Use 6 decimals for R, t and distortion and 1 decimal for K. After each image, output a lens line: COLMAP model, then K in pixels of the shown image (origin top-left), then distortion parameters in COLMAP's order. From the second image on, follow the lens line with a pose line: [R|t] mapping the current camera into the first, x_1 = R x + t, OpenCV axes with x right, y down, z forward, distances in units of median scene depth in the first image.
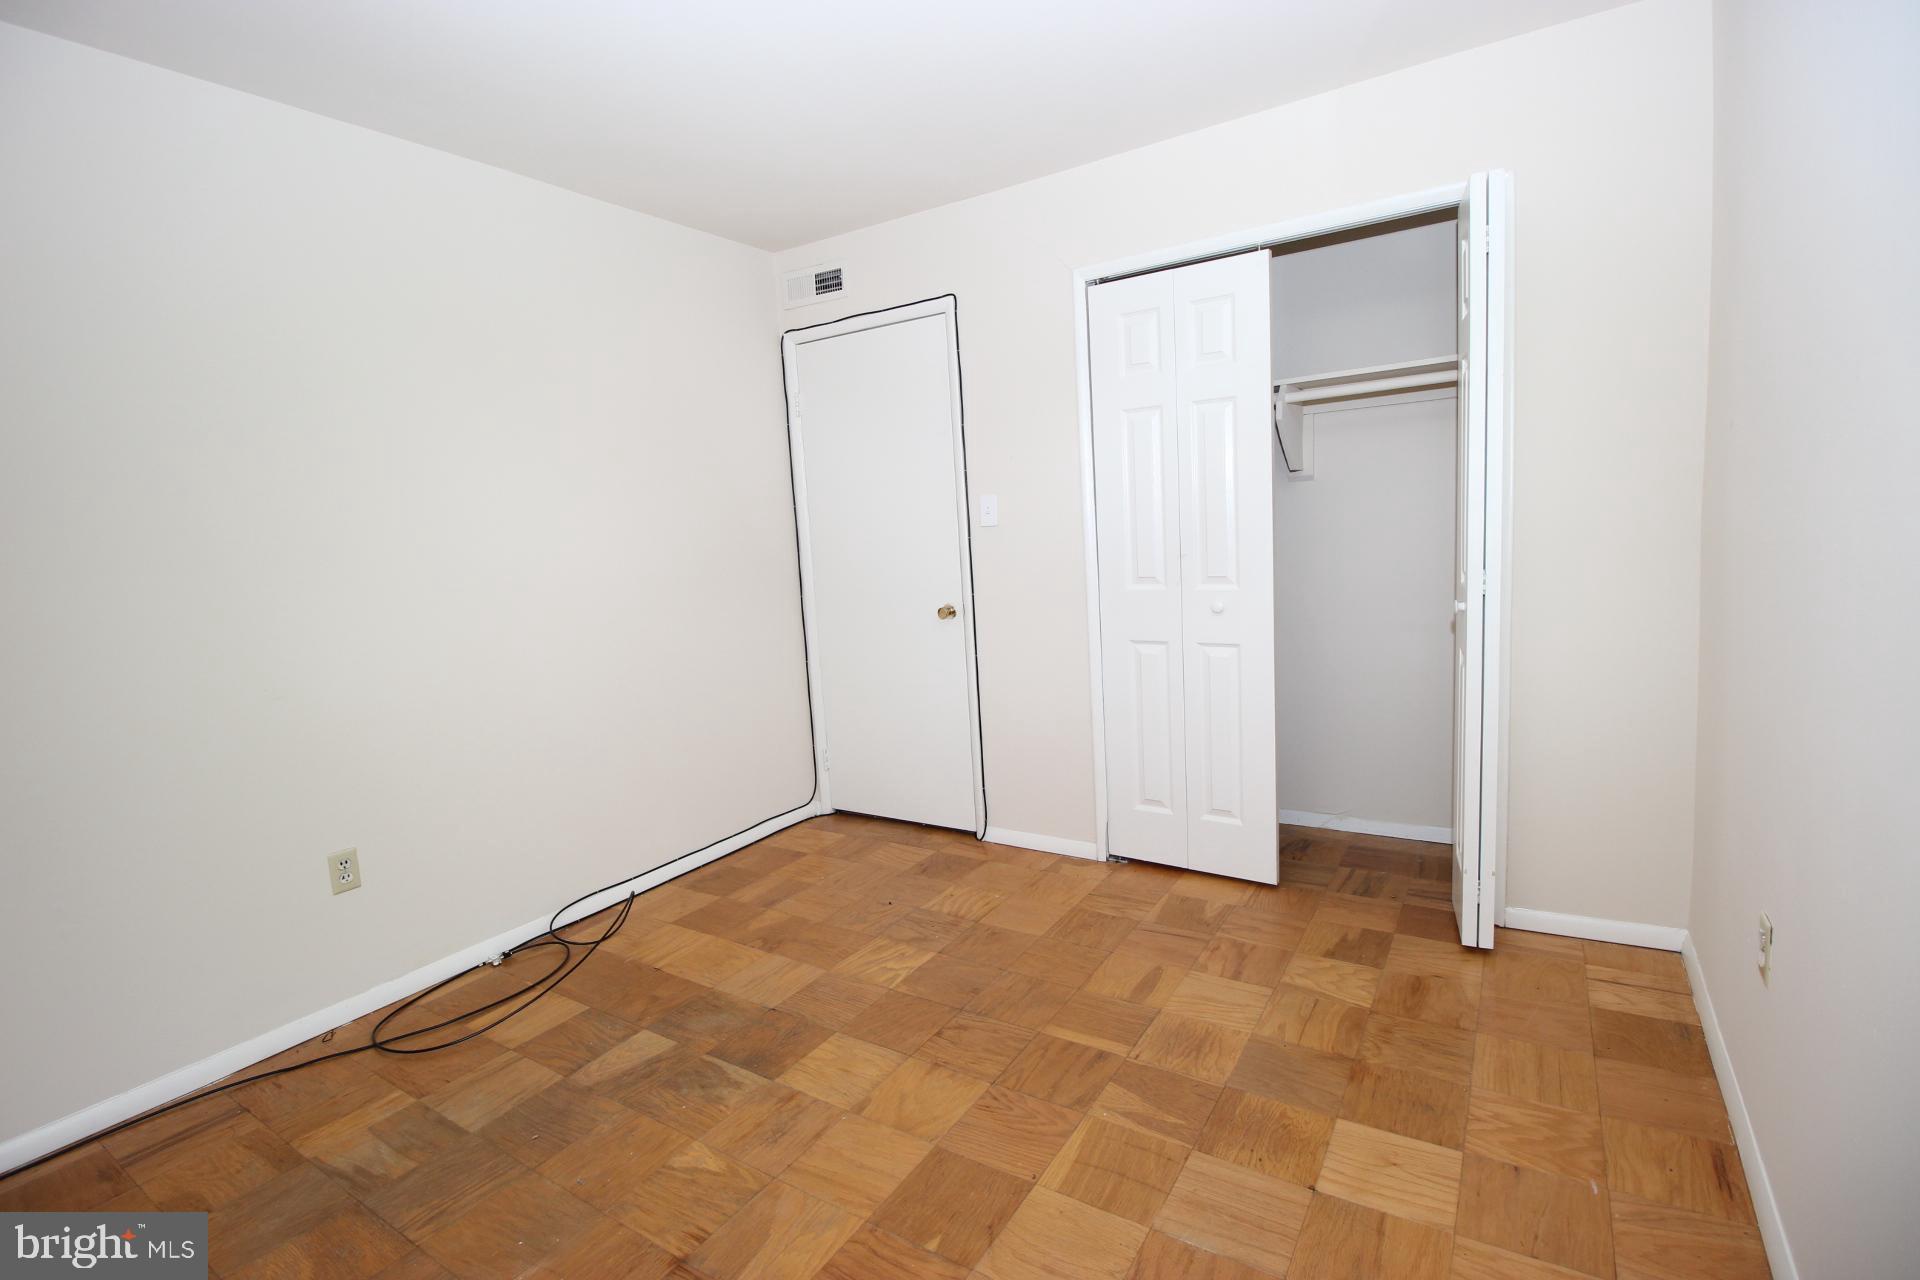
lens RADIAL K [[888.7, 0, 961.0], [0, 888.7, 636.3], [0, 0, 1]] dist [-0.010880, -0.002847]
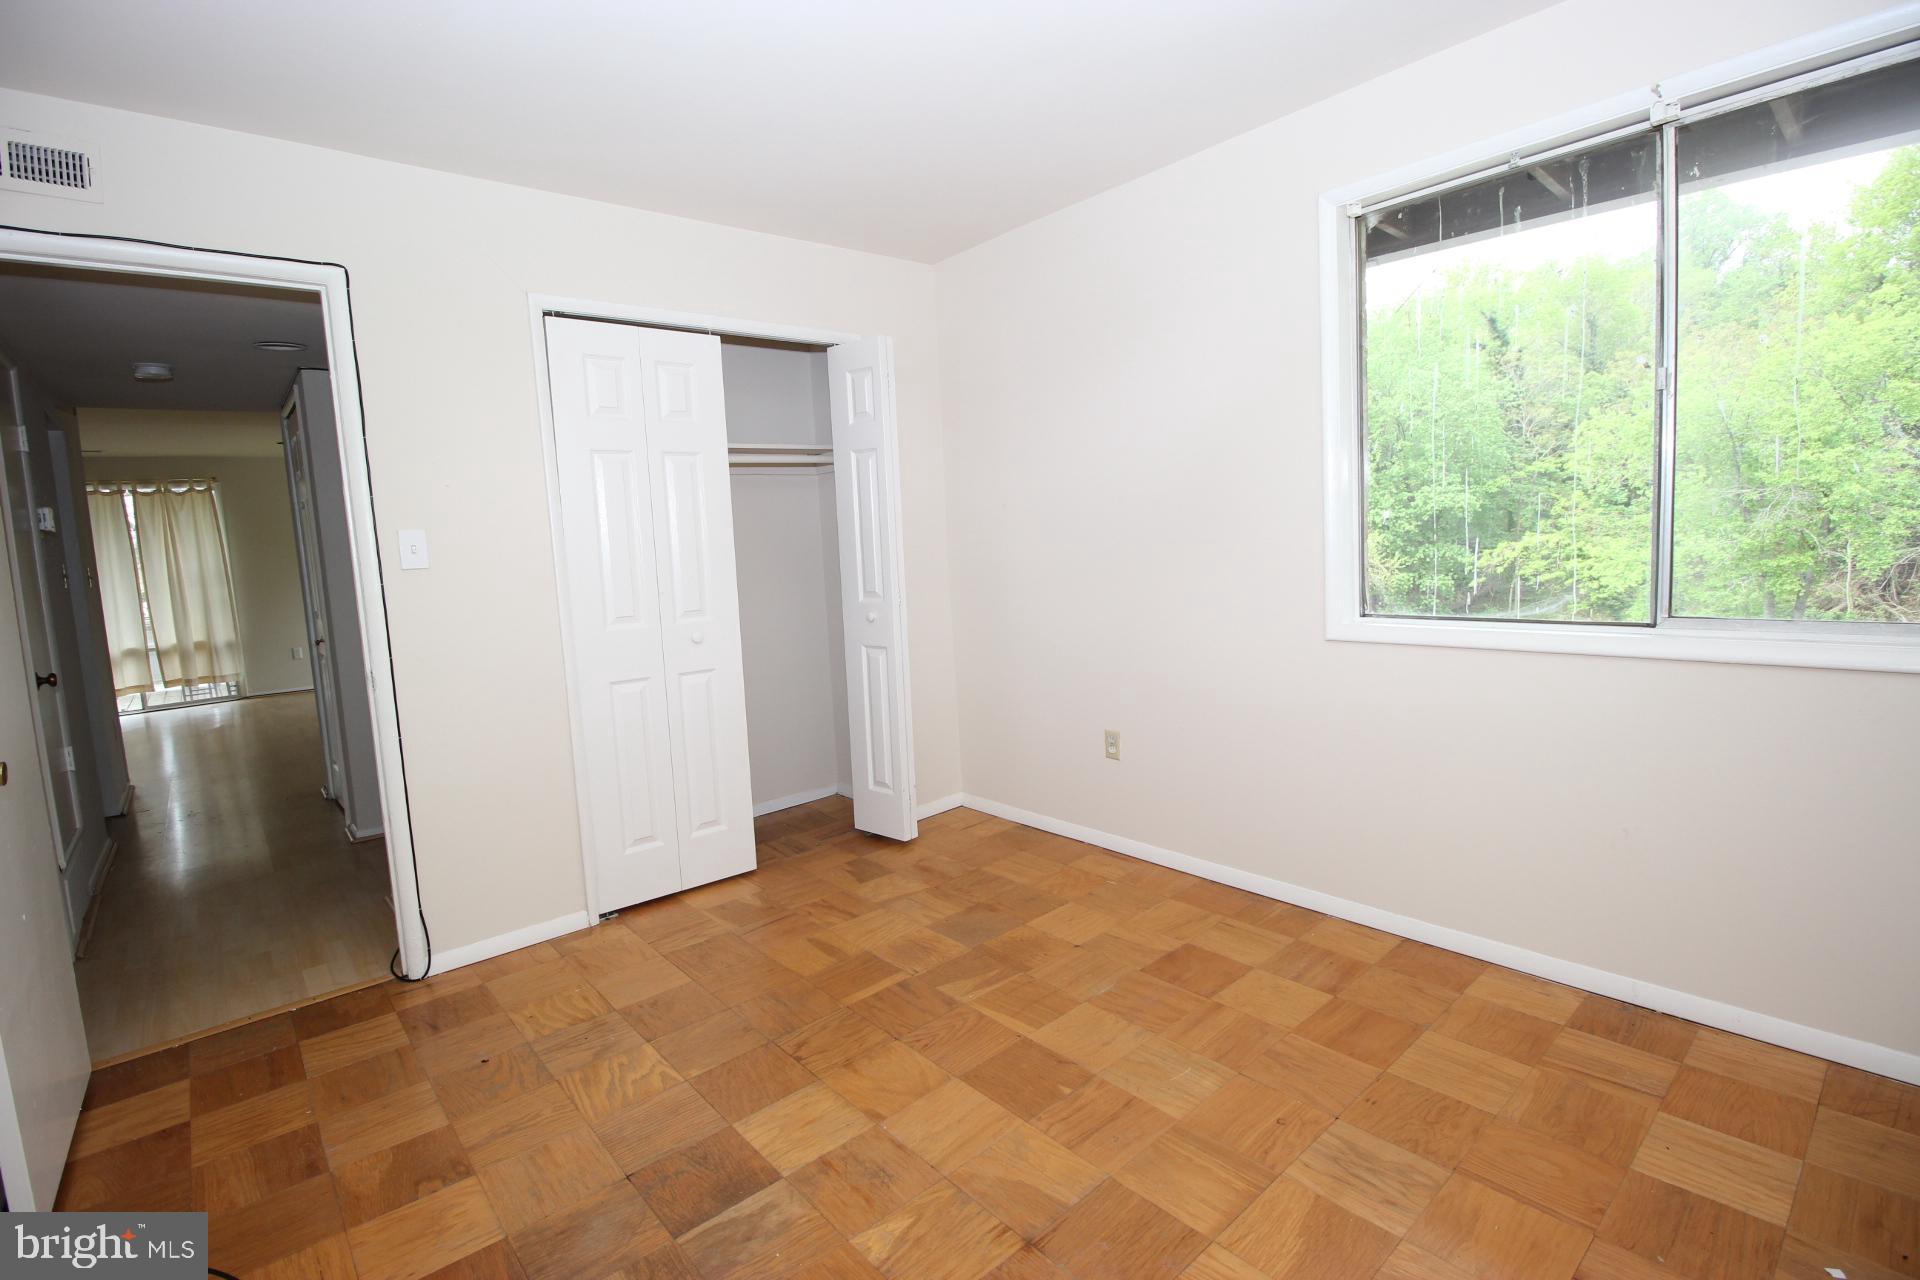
lens RADIAL K [[888.7, 0, 958.2], [0, 888.7, 633.9], [0, 0, 1]] dist [-0.010880, -0.002847]
pose [[0.280343, -0.061884, 0.957903, -0.816536], [0.157015, 0.987435, 0.017840, -0.006916], [-0.946971, 0.145404, 0.286538, 0.442205]]
